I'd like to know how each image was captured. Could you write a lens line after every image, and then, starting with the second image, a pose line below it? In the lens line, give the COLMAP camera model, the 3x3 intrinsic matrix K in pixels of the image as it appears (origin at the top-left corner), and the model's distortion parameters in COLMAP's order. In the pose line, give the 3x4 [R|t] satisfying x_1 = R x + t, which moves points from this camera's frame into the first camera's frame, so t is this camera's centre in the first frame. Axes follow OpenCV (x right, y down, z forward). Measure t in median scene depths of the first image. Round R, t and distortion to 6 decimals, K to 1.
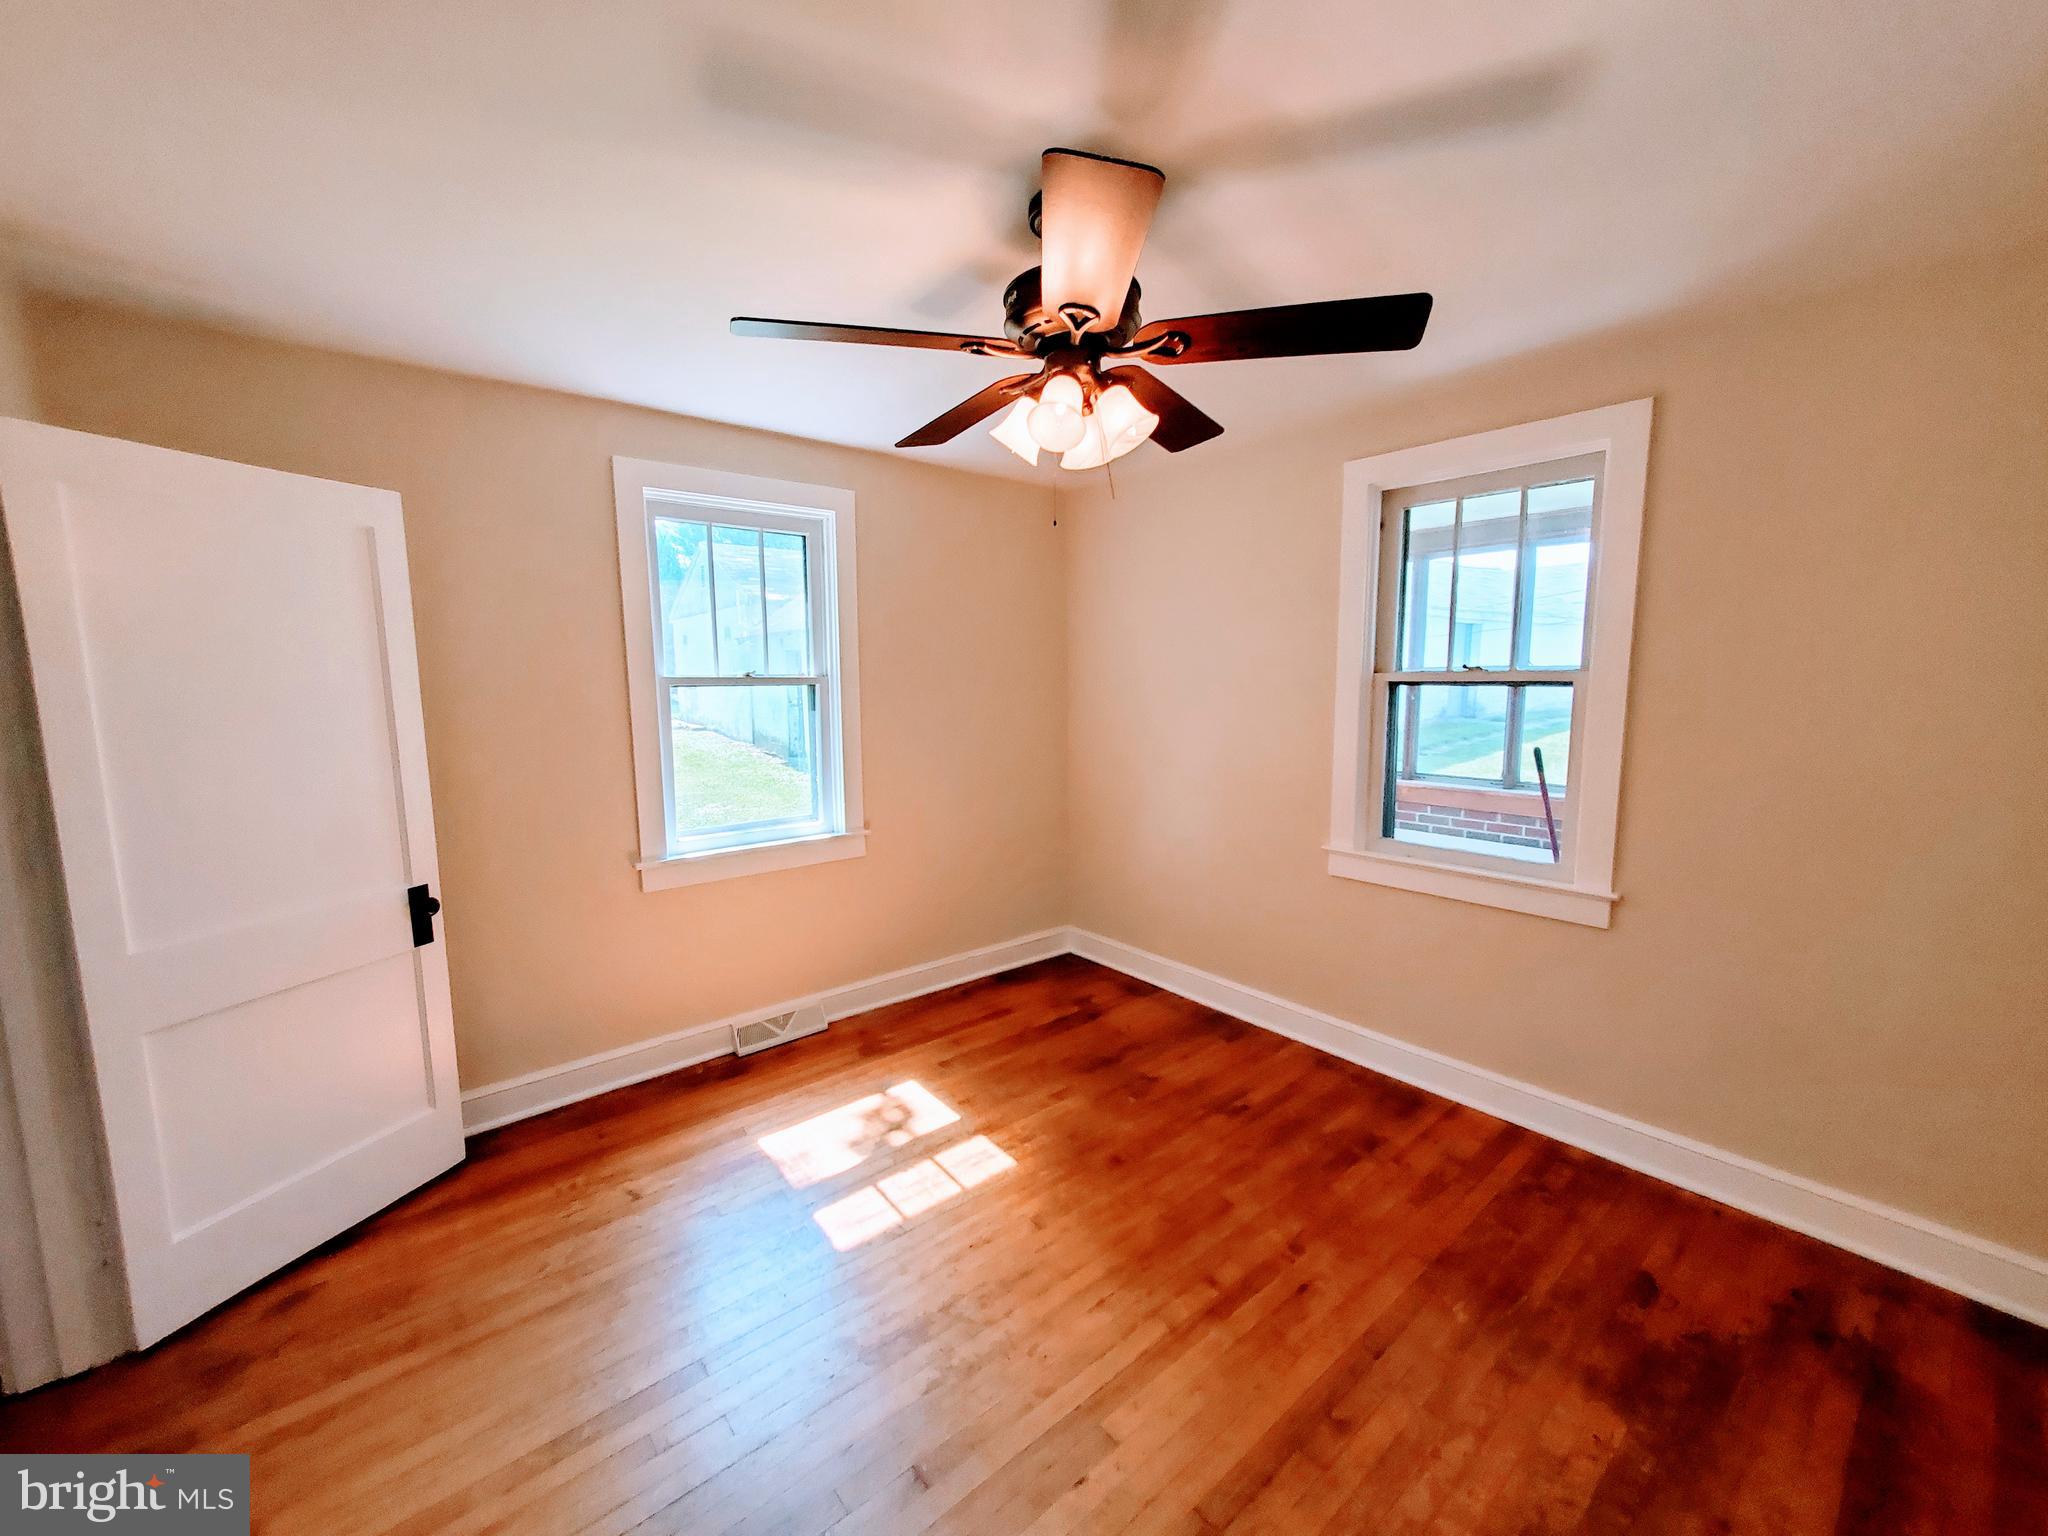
lens RADIAL K [[807.2, 0, 1023.6], [0, 807.2, 770.5], [0, 0, 1]] dist [0.005657, 0.000043]
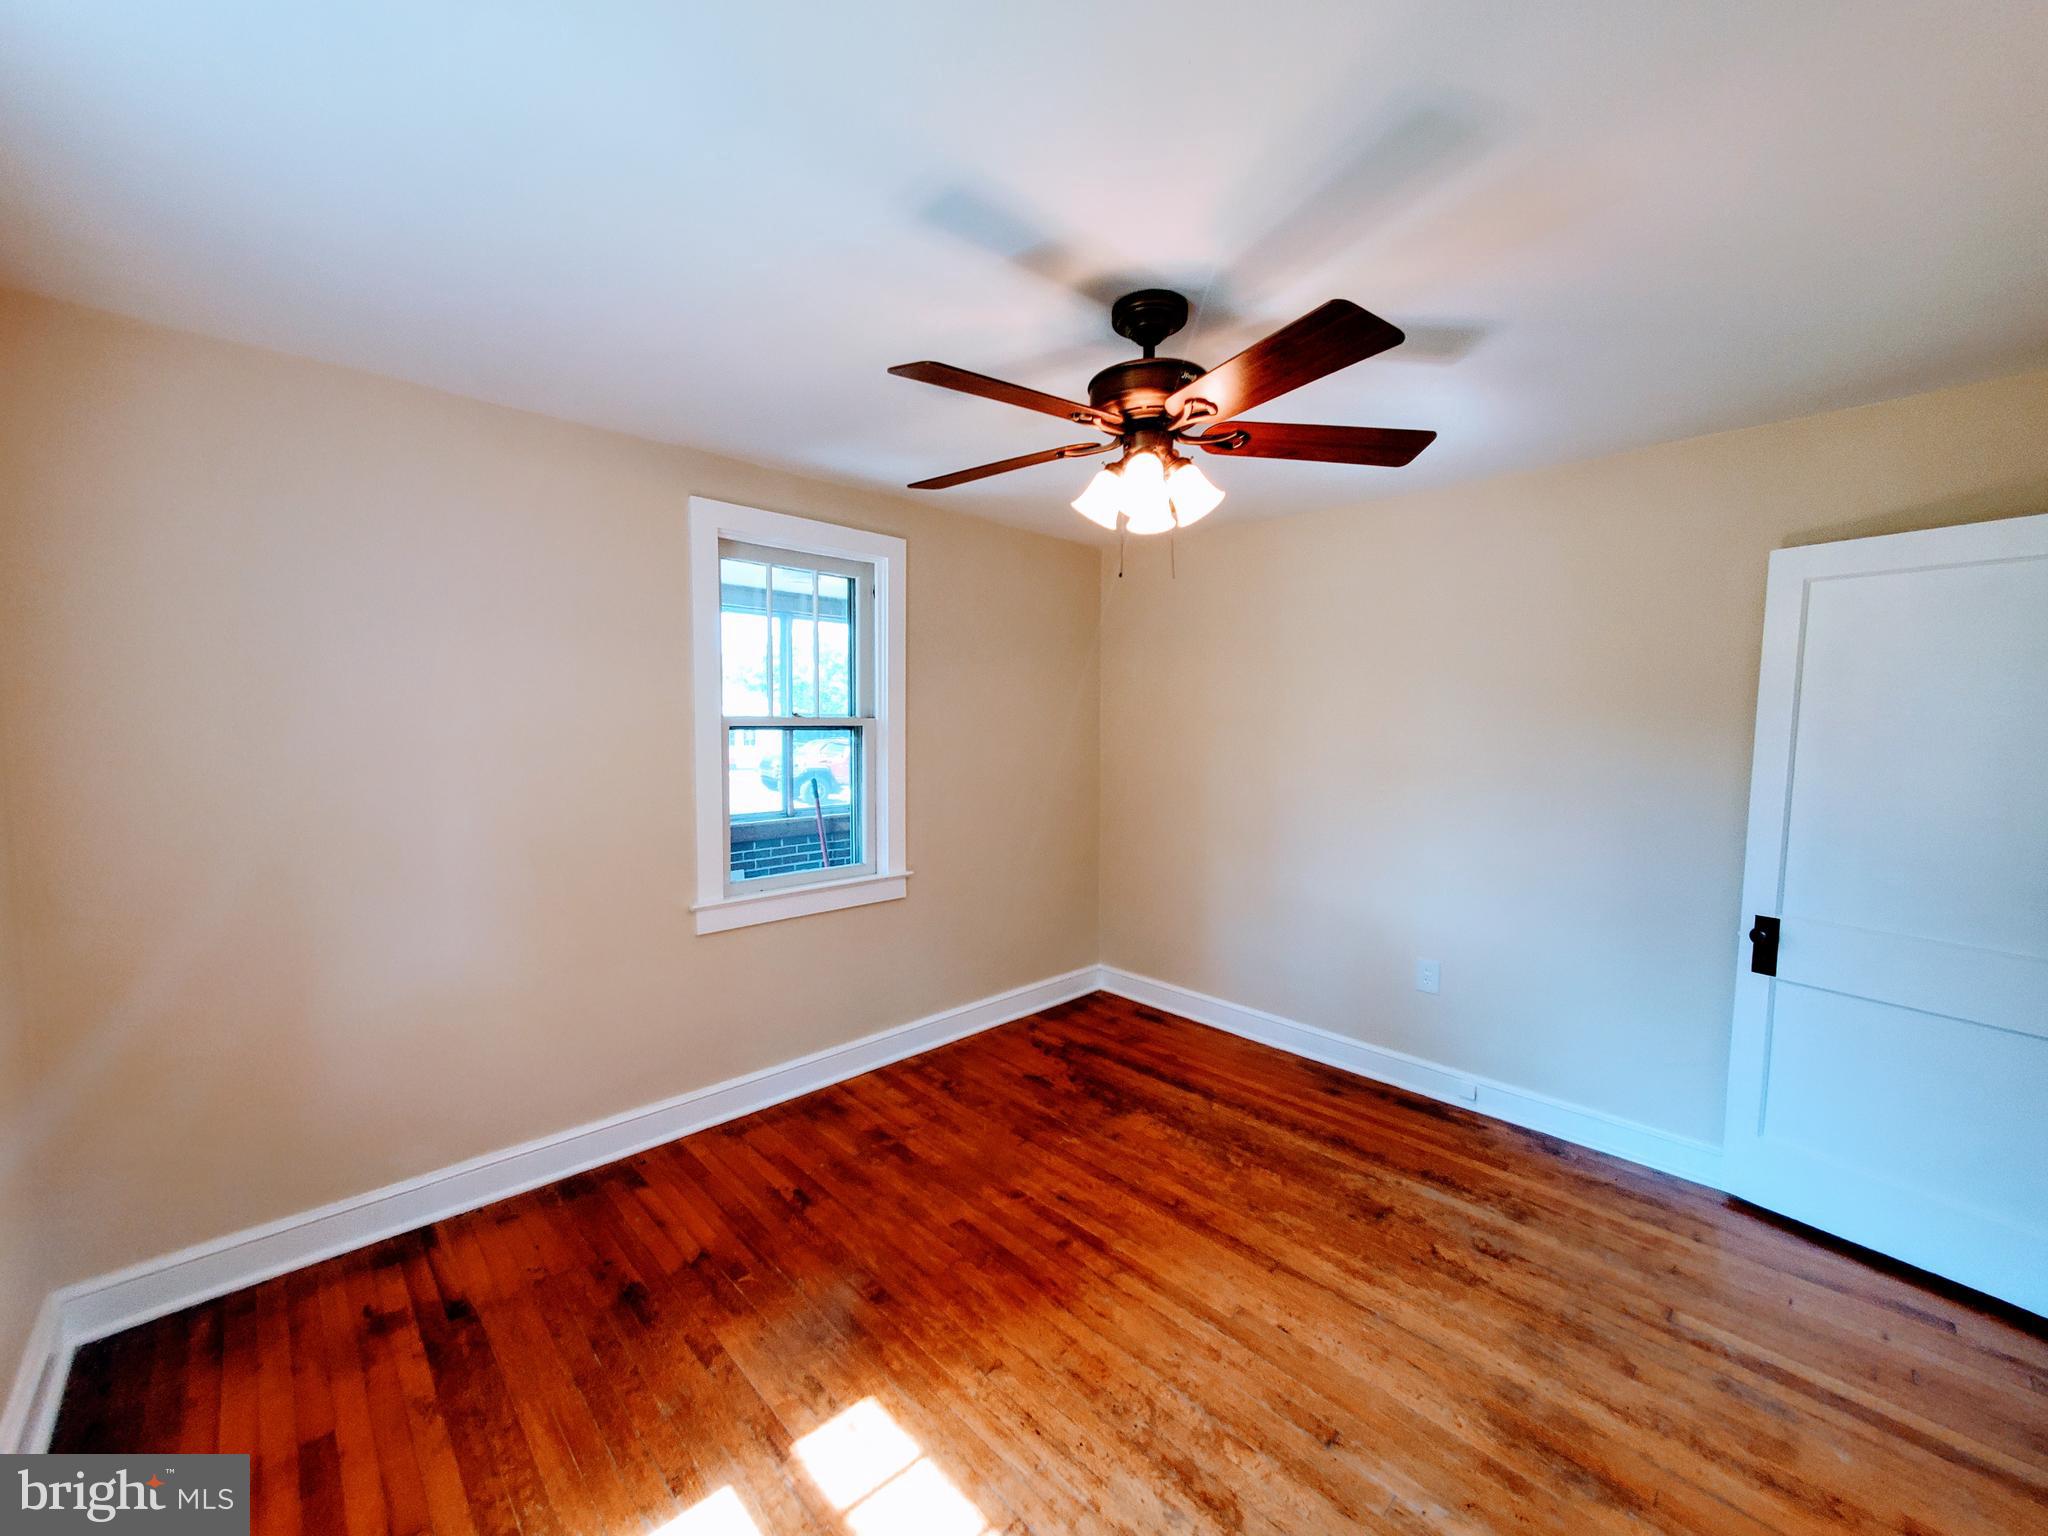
lens RADIAL K [[807.2, 0, 1023.6], [0, 807.2, 770.5], [0, 0, 1]] dist [0.005657, 0.000043]
pose [[-0.078167, -0.053930, 0.995481, -0.759826], [0.112687, 0.991658, 0.062571, -0.099675], [-0.990551, 0.117069, -0.071437, 0.921219]]
